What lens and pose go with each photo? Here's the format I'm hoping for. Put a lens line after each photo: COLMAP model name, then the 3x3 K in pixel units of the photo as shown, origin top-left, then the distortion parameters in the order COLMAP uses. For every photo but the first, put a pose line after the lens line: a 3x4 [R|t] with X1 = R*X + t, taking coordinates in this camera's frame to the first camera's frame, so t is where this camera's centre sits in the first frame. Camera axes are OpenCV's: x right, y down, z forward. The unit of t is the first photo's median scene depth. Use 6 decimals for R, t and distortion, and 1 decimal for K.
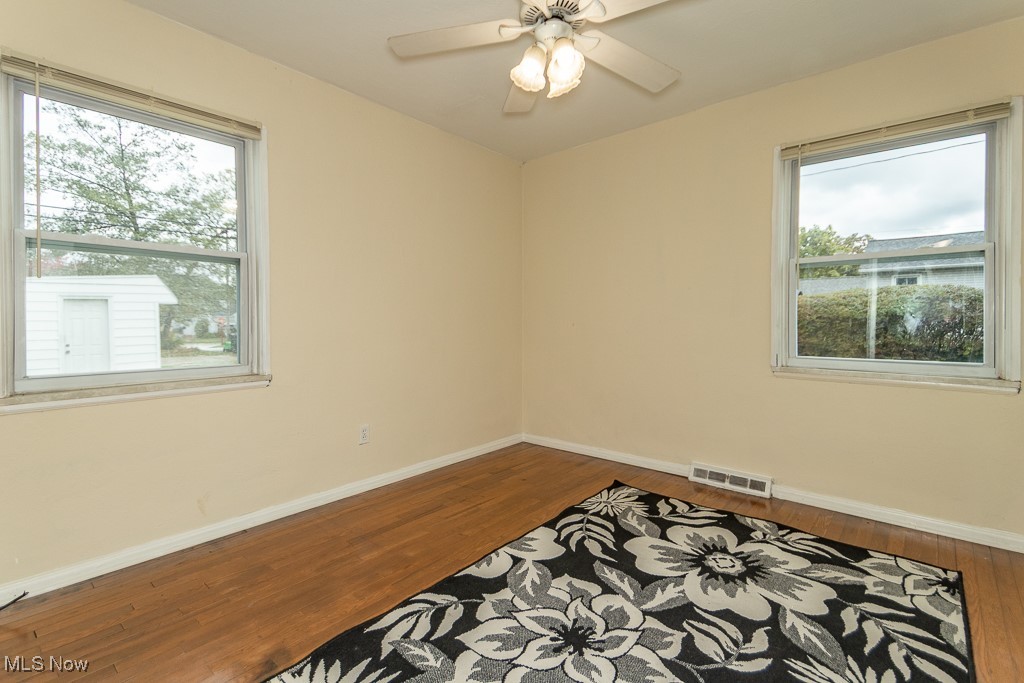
lens RADIAL K [[468.7, 0, 500.6], [0, 468.7, 321.3], [0, 0, 1]] dist [0.077572, -0.030648]
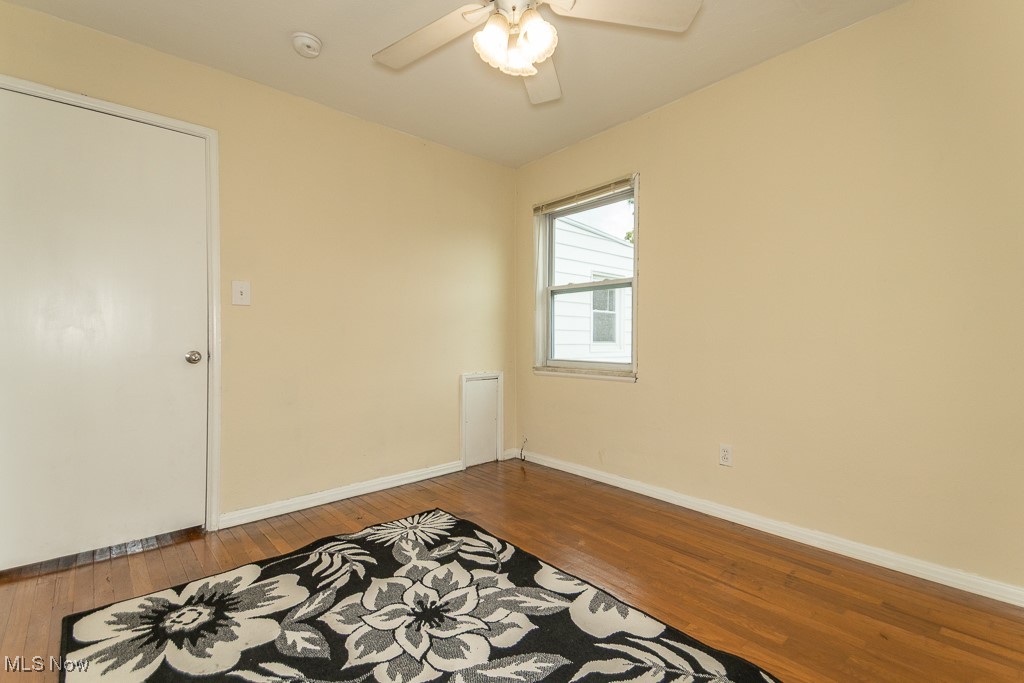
lens RADIAL K [[466.6, 0, 506.1], [0, 466.6, 349.4], [0, 0, 1]] dist [0.074019, -0.030751]
pose [[-0.128994, 0.023715, -0.991362, 0.920430], [-0.004776, 0.999688, 0.024535, 0.032587], [0.991634, 0.007900, -0.128840, 1.024735]]
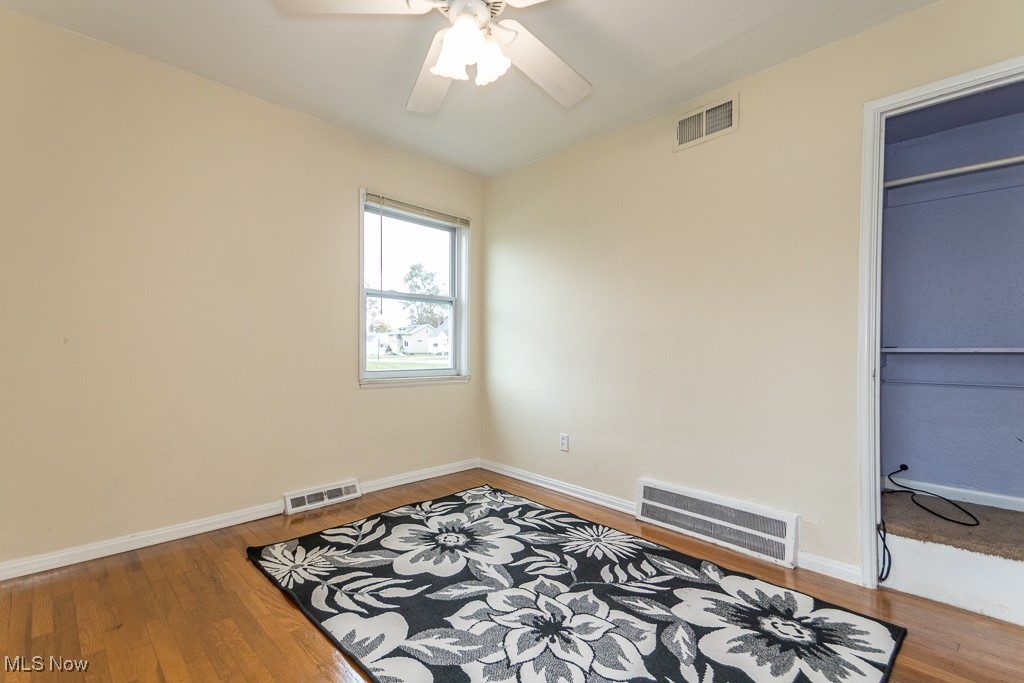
lens RADIAL K [[466.6, 0, 506.1], [0, 466.6, 349.4], [0, 0, 1]] dist [0.074019, -0.030751]
pose [[0.070675, 0.000331, 0.997499, -0.717183], [-0.004977, 0.999988, 0.000021, 0.030037], [-0.997487, -0.004966, 0.070676, 0.808076]]
